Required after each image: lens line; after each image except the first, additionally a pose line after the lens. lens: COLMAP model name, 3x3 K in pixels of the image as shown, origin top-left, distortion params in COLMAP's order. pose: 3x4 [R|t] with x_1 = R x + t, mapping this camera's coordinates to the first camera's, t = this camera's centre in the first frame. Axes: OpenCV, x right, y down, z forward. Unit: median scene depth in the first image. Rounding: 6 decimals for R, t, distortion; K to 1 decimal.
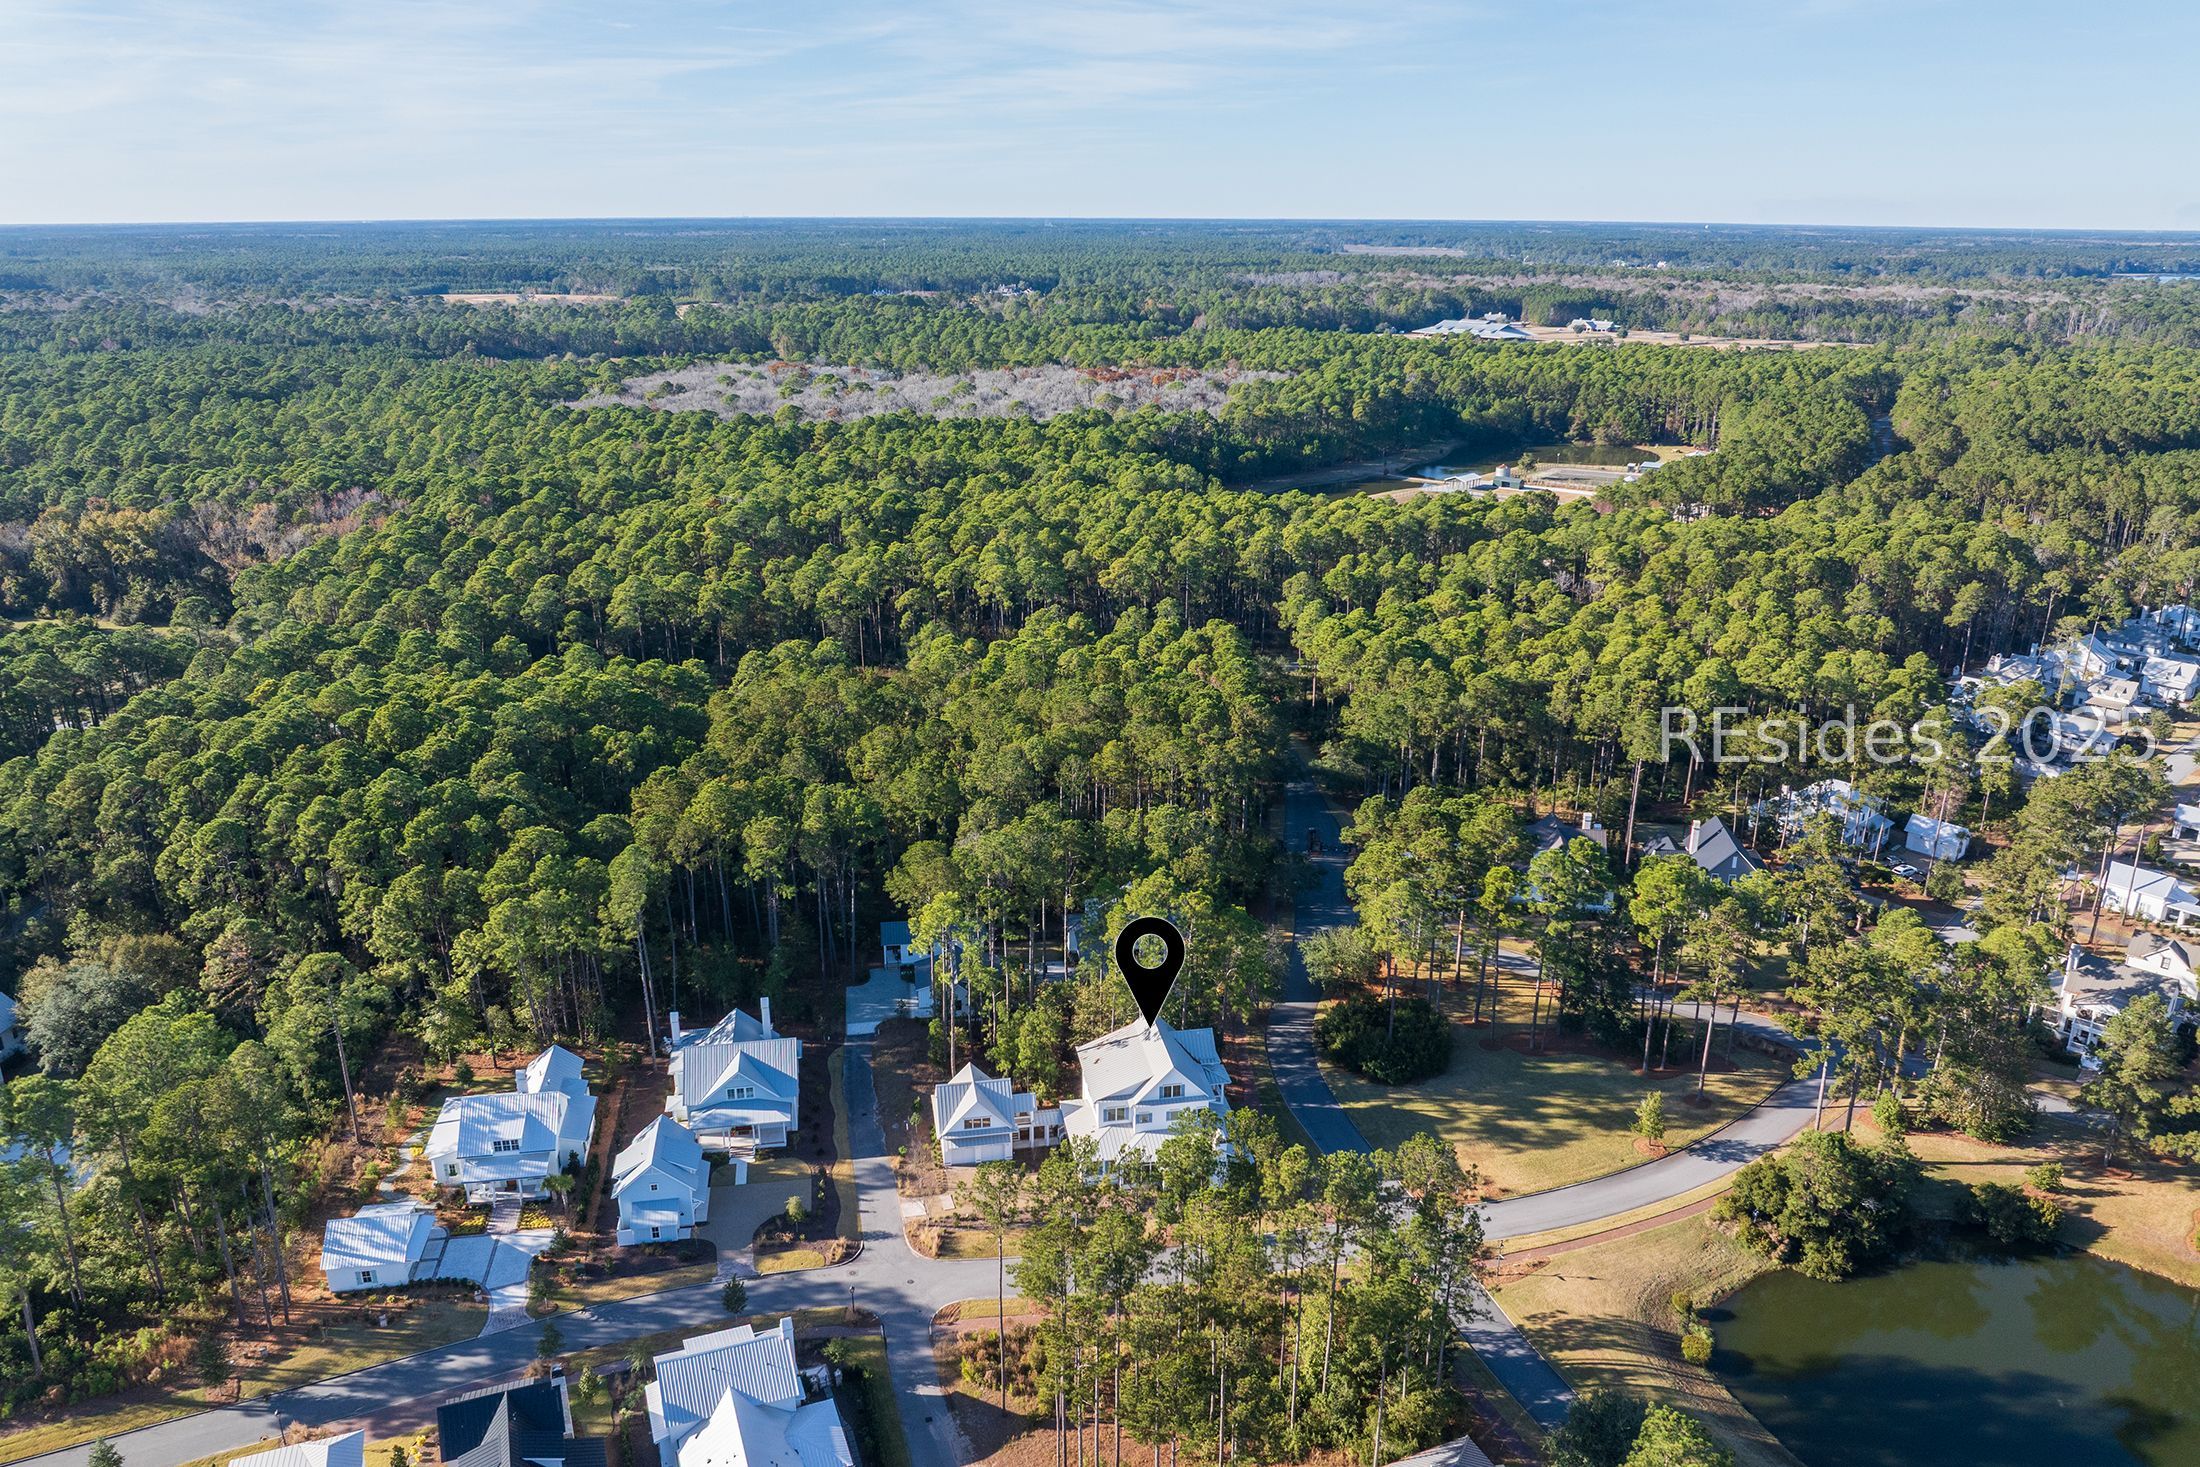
lens RADIAL K [[1549.3, 0, 1105.8], [0, 1549.3, 727.1], [0, 0, 1]] dist [-0.045841, 0.012599]
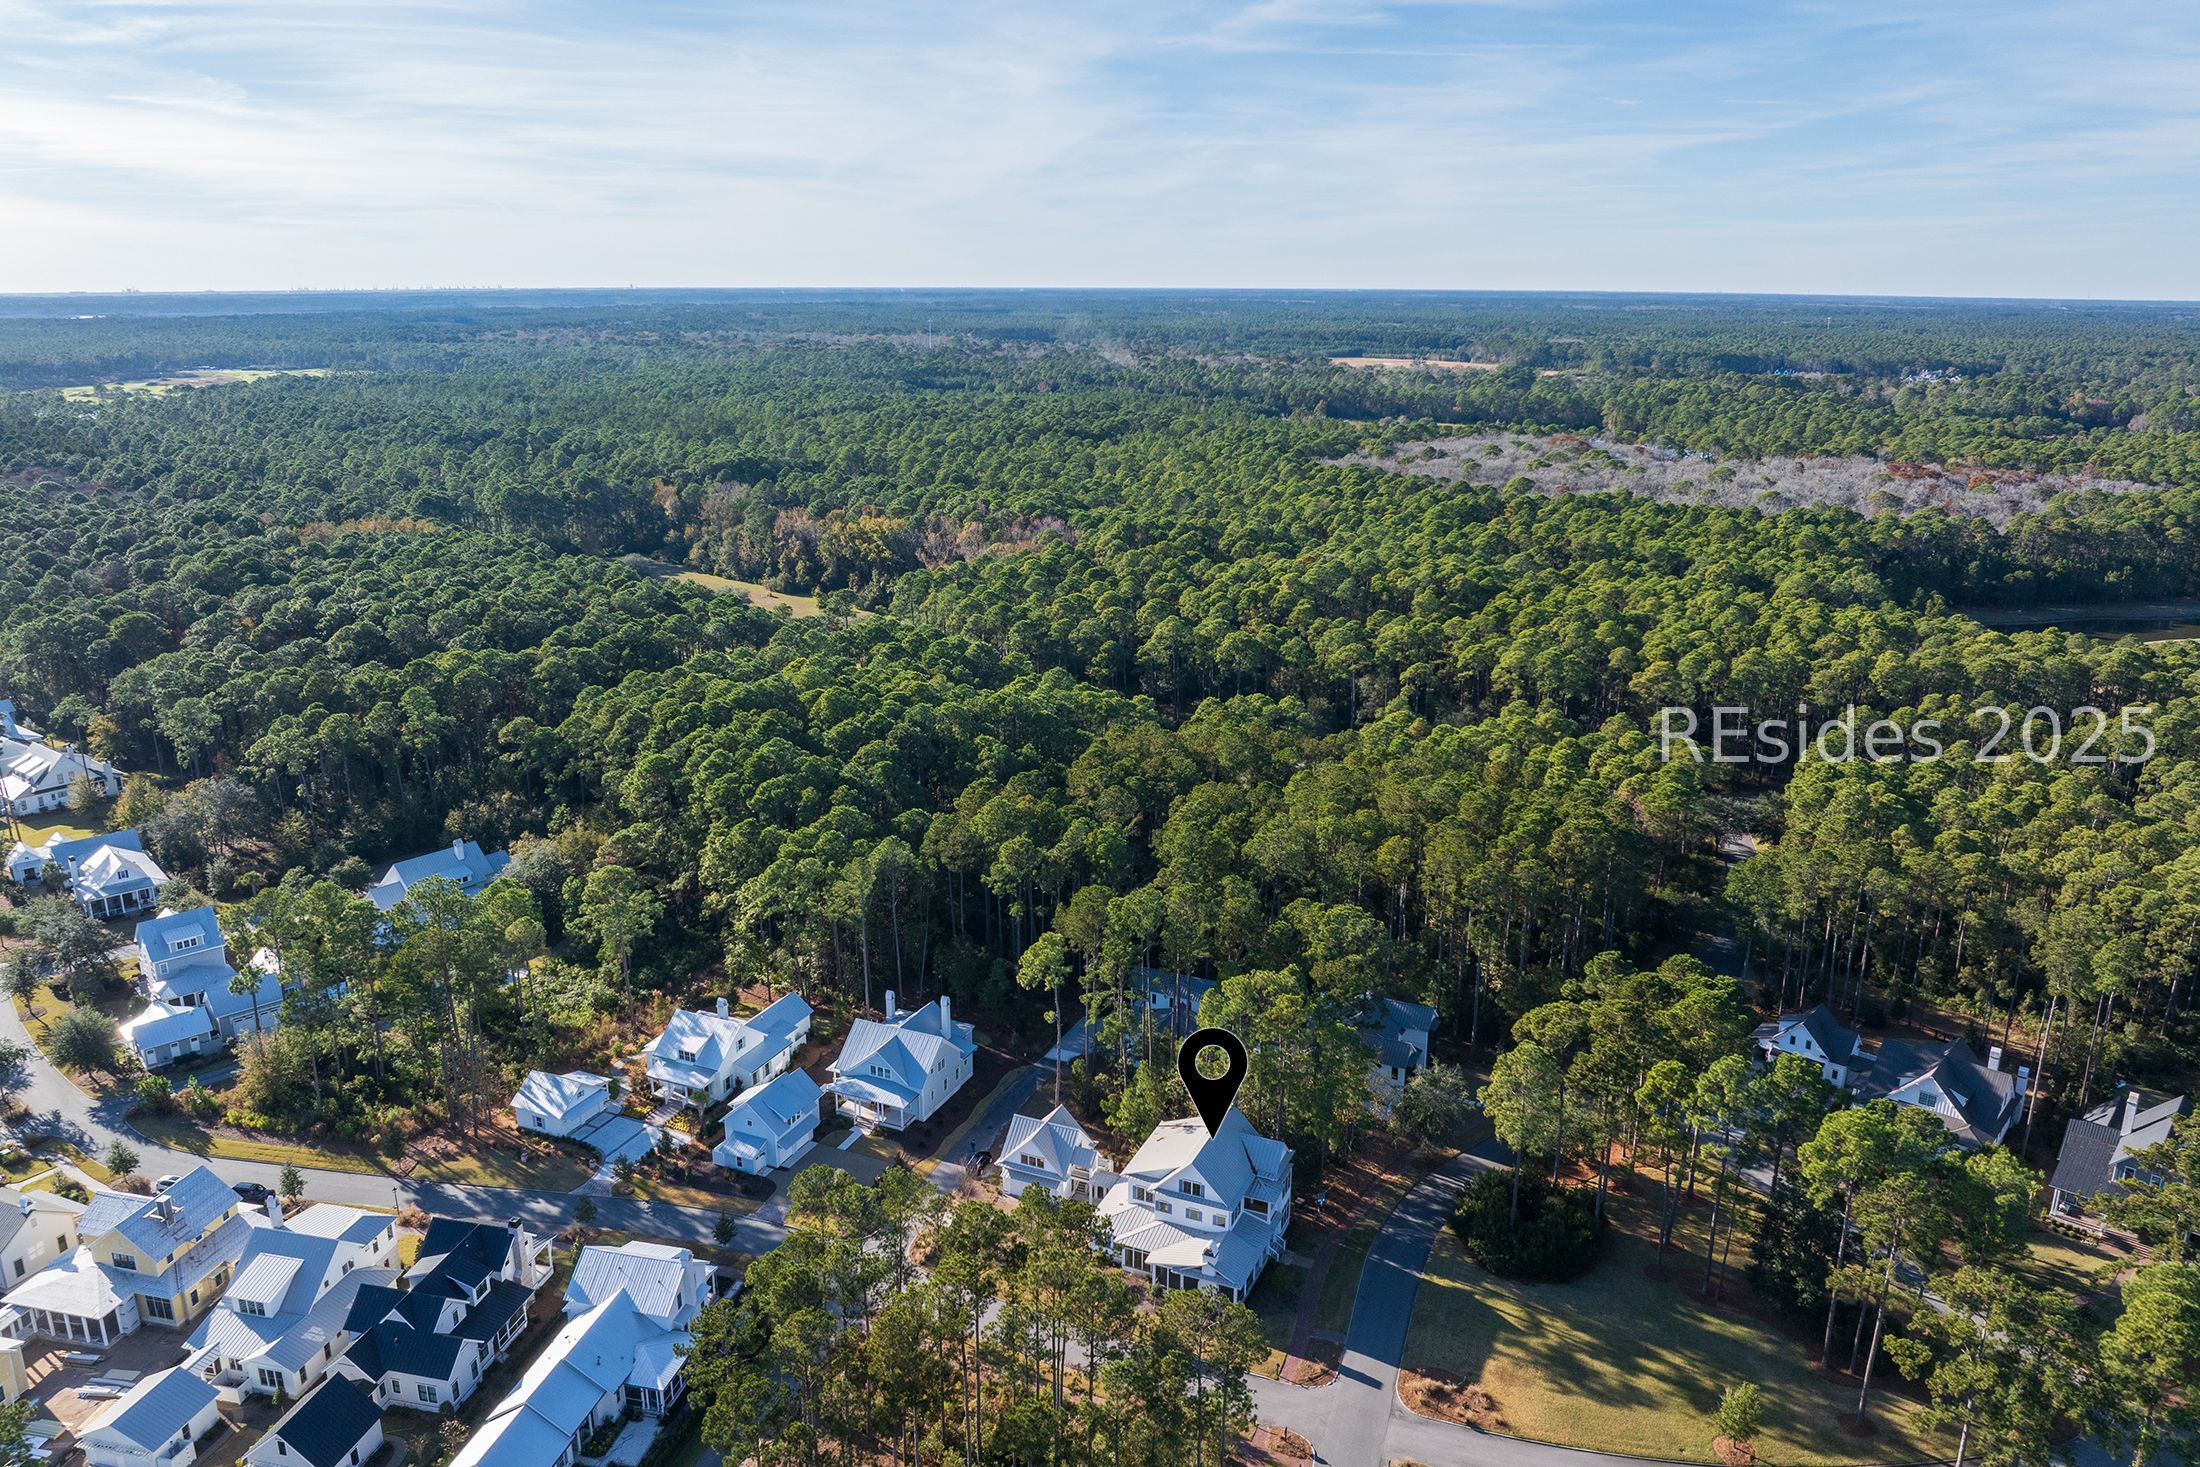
lens RADIAL K [[1549.3, 0, 1105.8], [0, 1549.3, 727.1], [0, 0, 1]] dist [-0.045841, 0.012599]
pose [[0.830972, 0.154045, -0.534561, 0.426611], [-0.177373, 0.984112, 0.007866, -0.039140], [0.527280, 0.088281, 0.845093, 0.130718]]
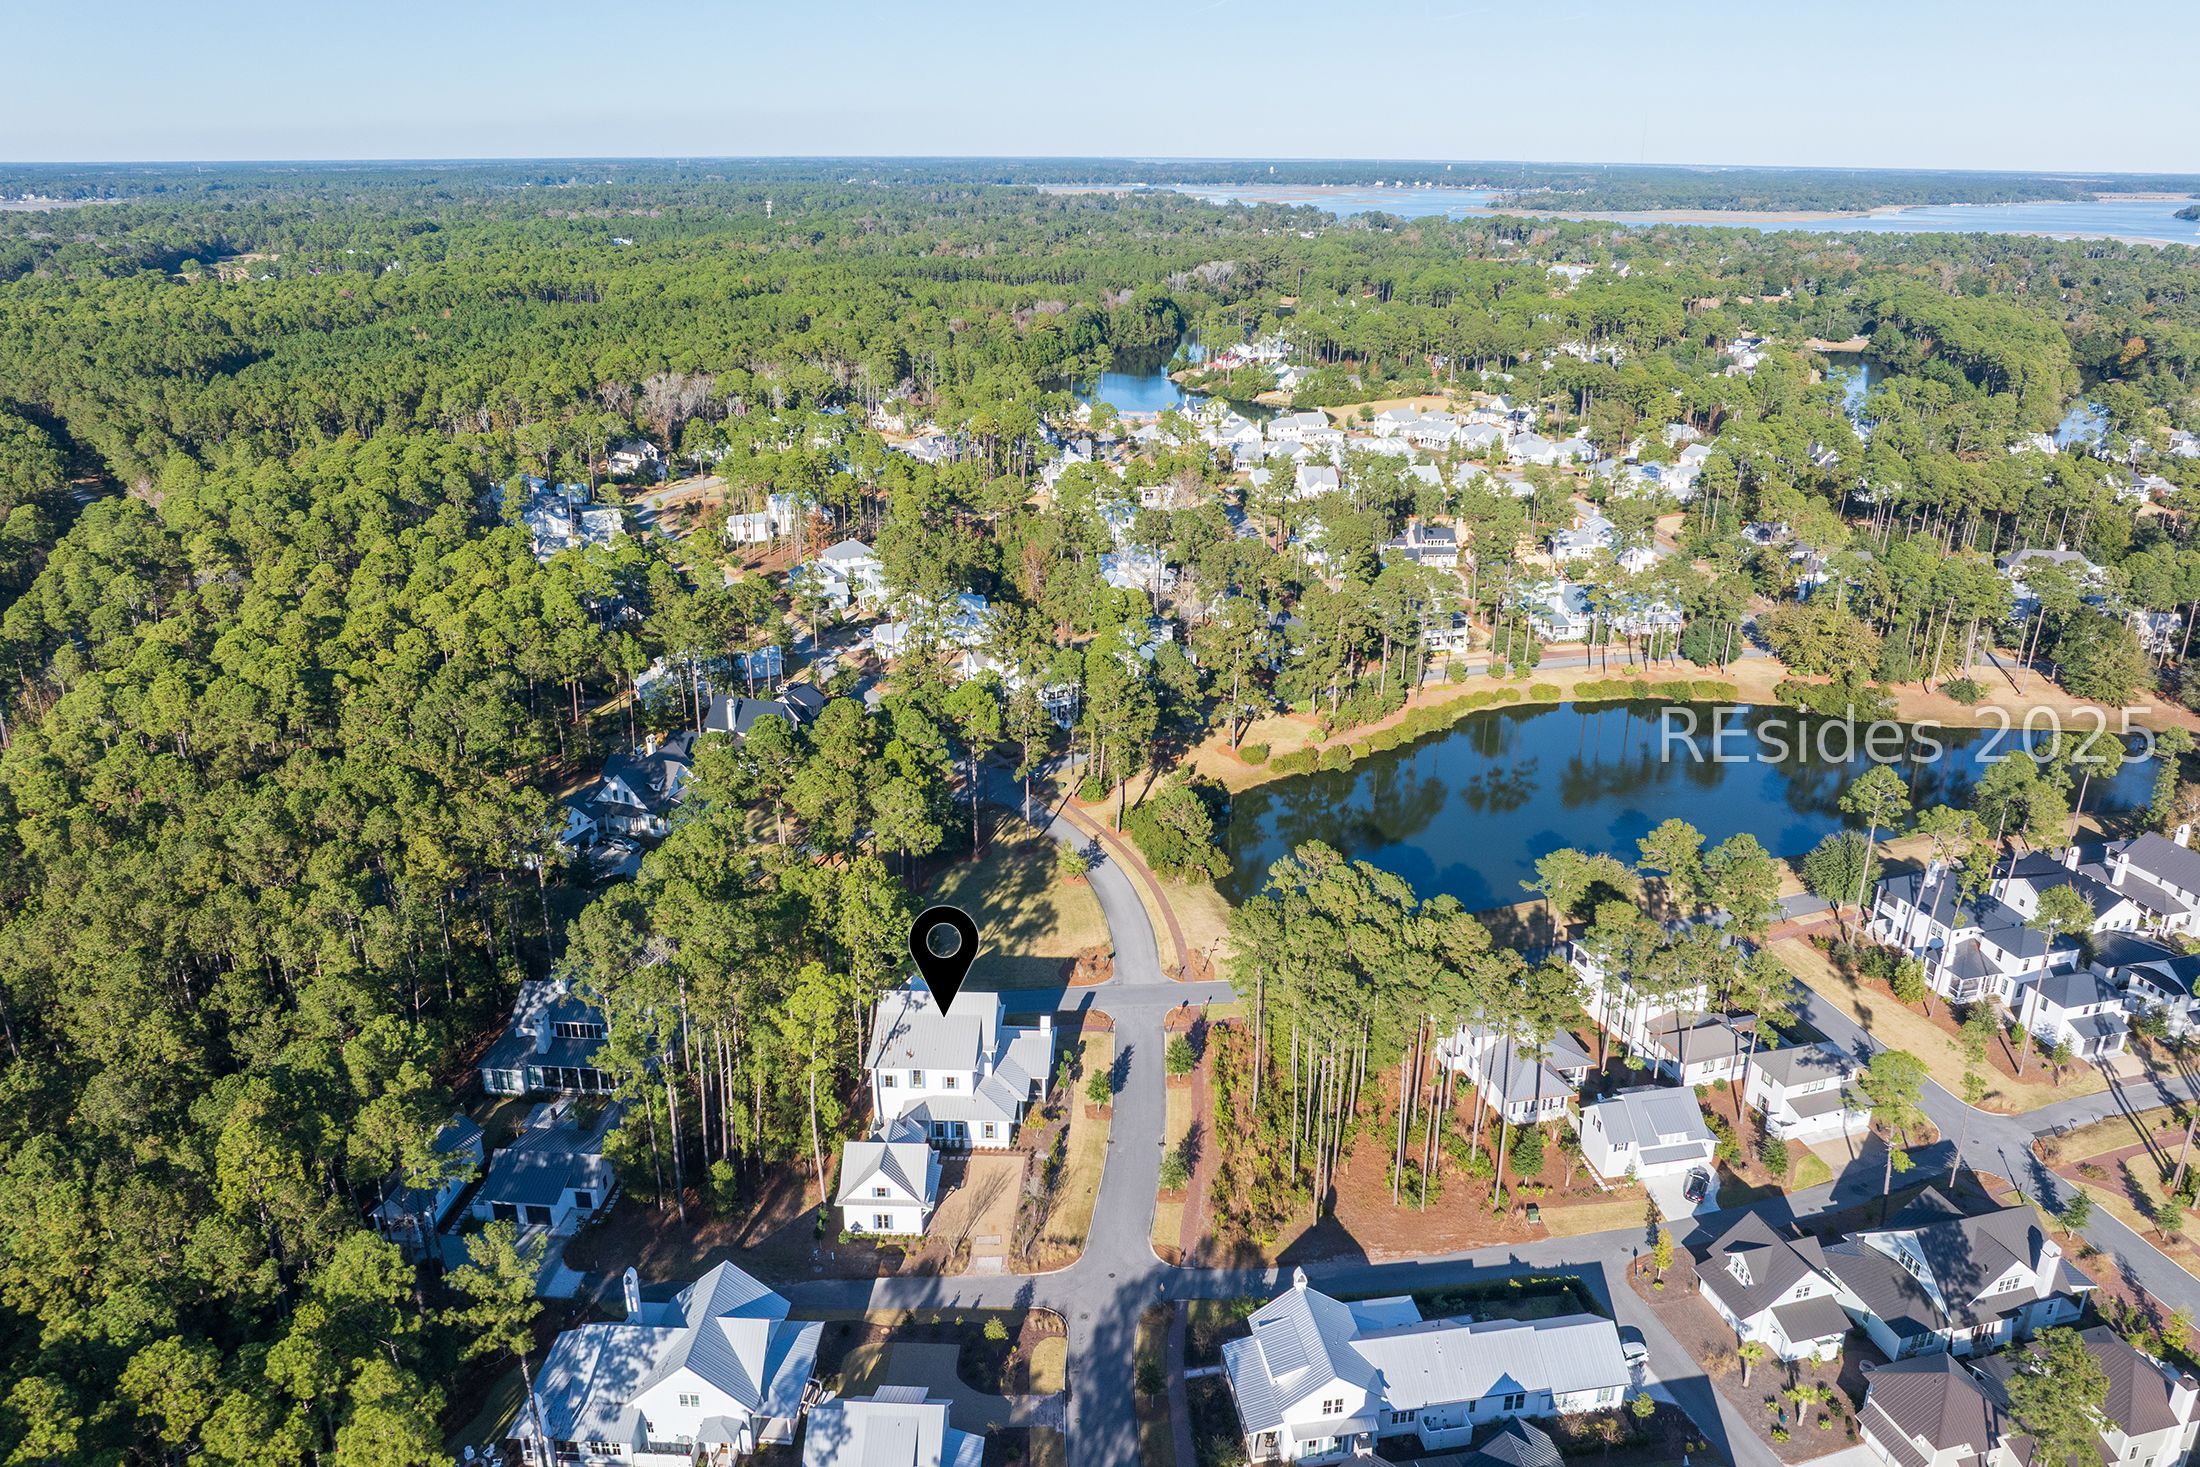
lens RADIAL K [[1549.3, 0, 1105.8], [0, 1549.3, 727.1], [0, 0, 1]] dist [-0.045841, 0.012599]
pose [[0.209103, -0.343997, 0.915392, -0.747714], [0.305428, 0.912230, 0.273039, -0.181796], [-0.928972, 0.222493, 0.295816, 0.538138]]
